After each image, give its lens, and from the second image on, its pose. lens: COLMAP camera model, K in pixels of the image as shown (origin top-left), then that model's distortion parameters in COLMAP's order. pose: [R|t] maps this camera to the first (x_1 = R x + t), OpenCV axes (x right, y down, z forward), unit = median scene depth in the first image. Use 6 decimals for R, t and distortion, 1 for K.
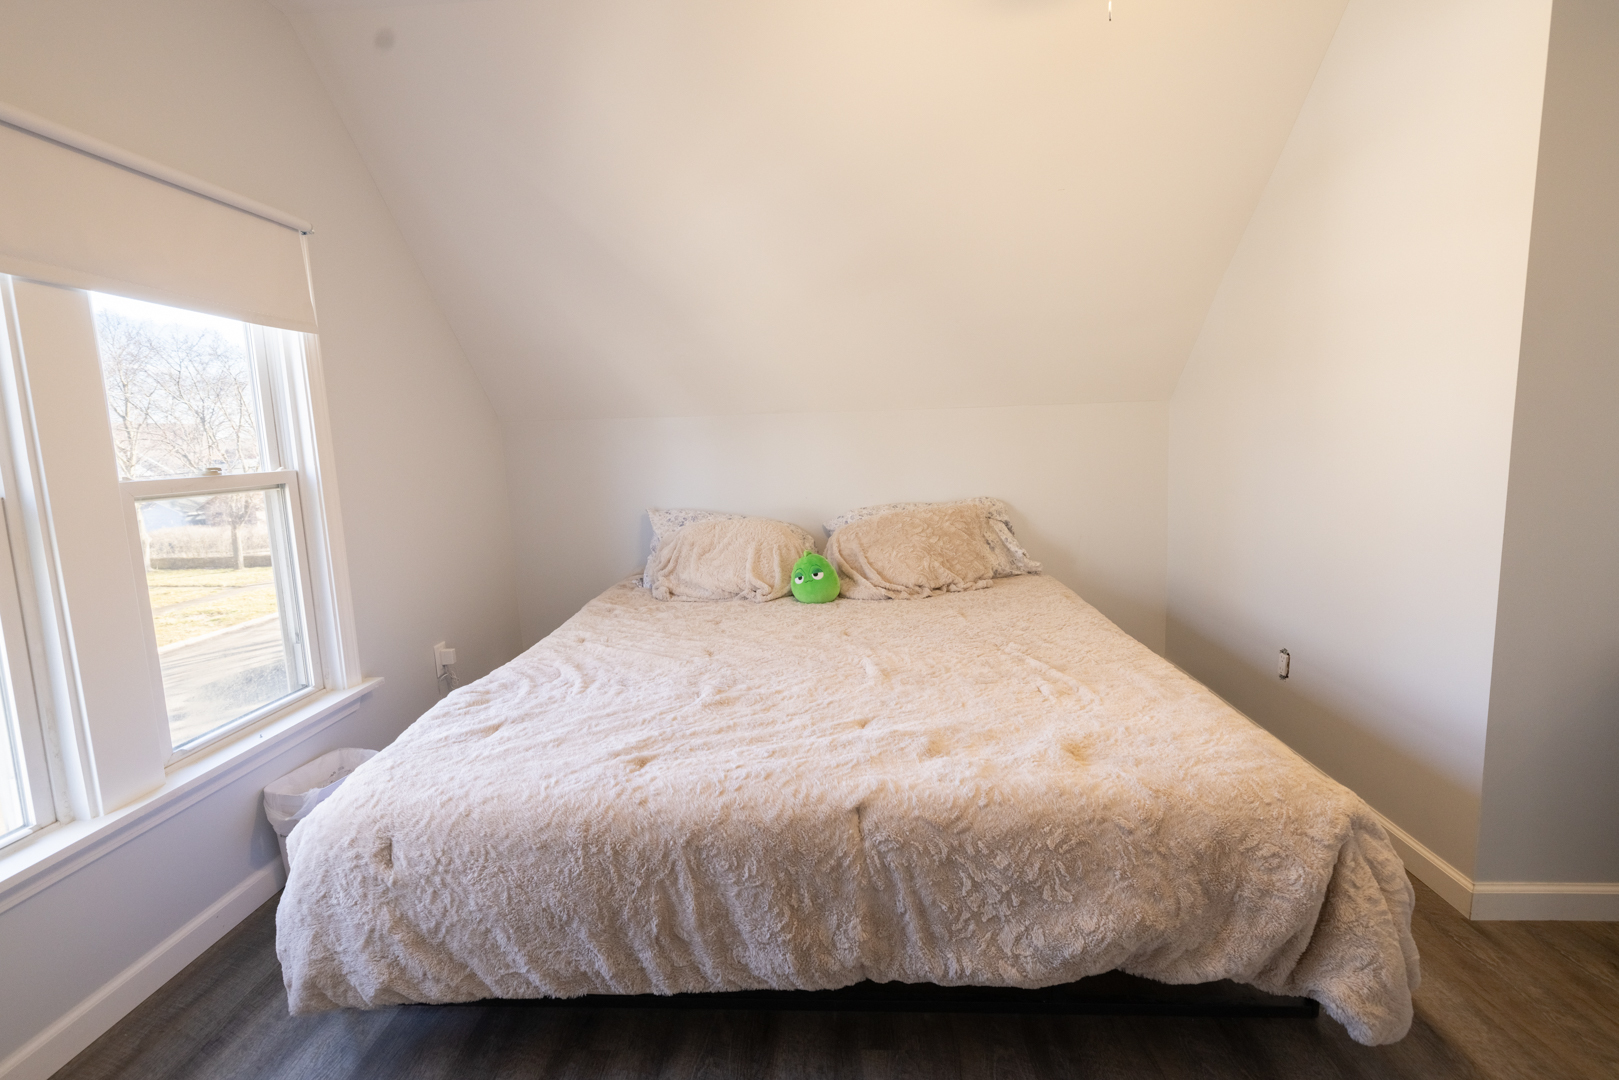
lens RADIAL K [[734.9, 0, 806.9], [0, 734.9, 533.7], [0, 0, 1]] dist [-0.001554, -0.000173]
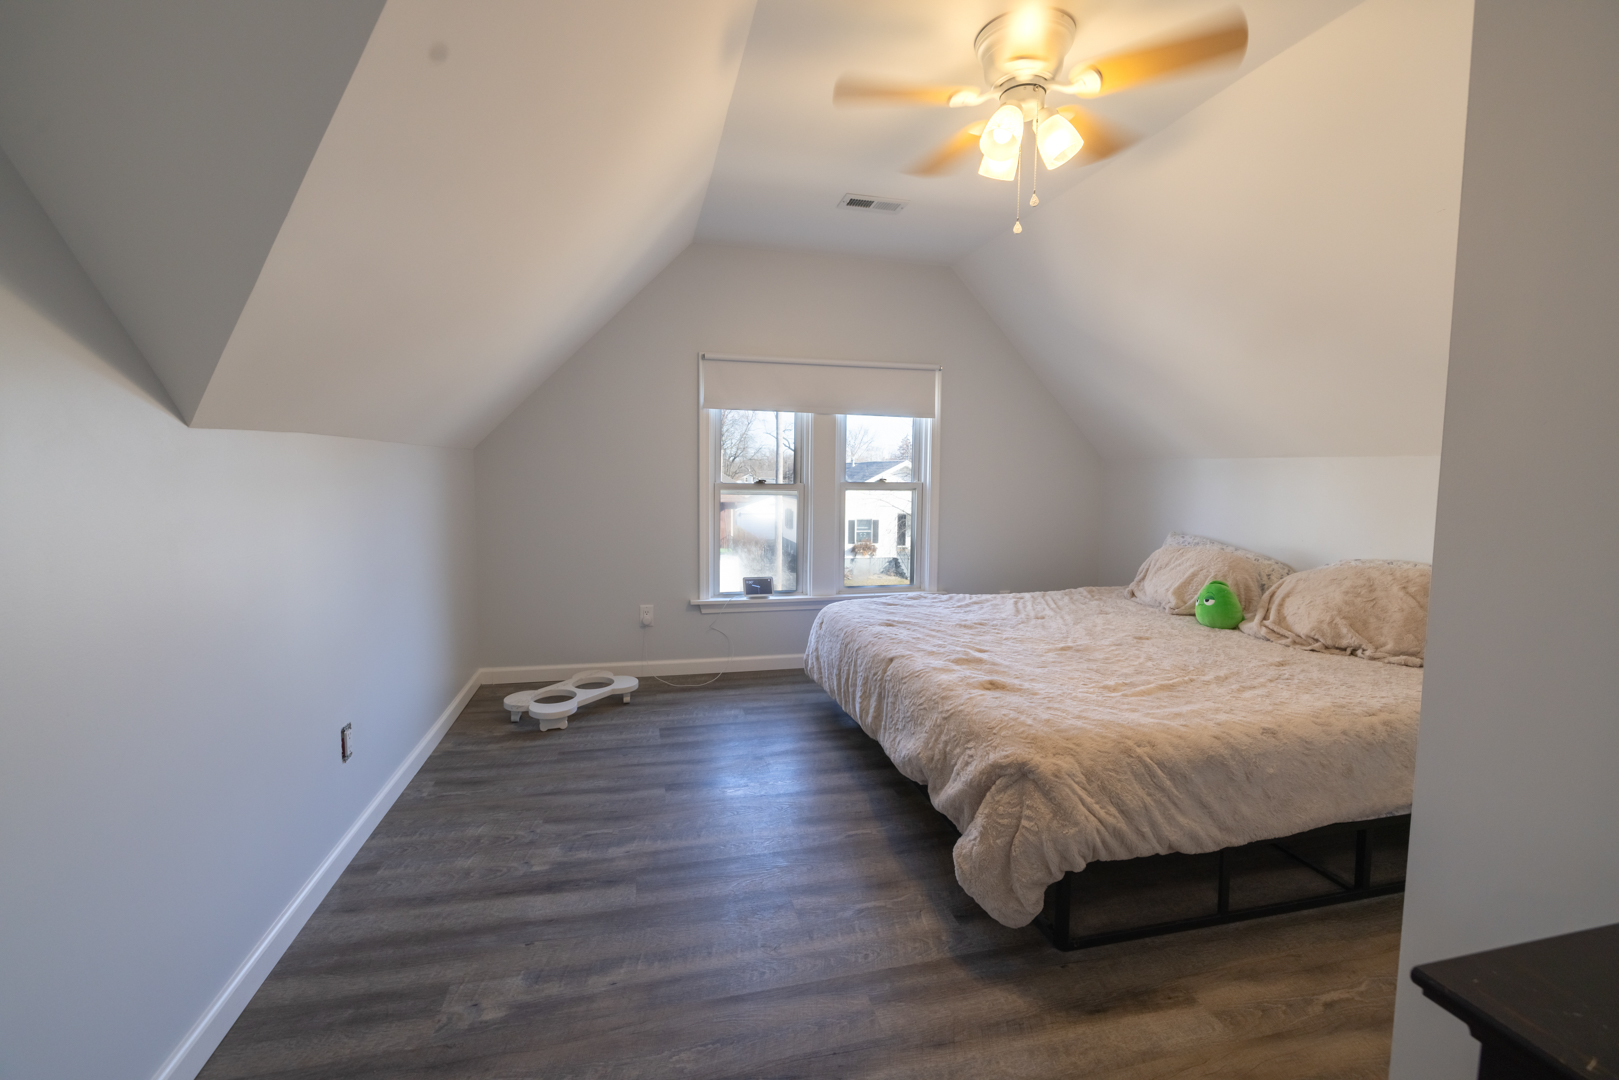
lens RADIAL K [[734.9, 0, 811.4], [0, 734.9, 540.7], [0, 0, 1]] dist [-0.001554, -0.000173]
pose [[0.277576, 0.131026, -0.951727, 0.901029], [-0.145944, 0.984909, 0.093029, -0.051527], [0.949554, 0.113076, 0.292509, 0.072772]]
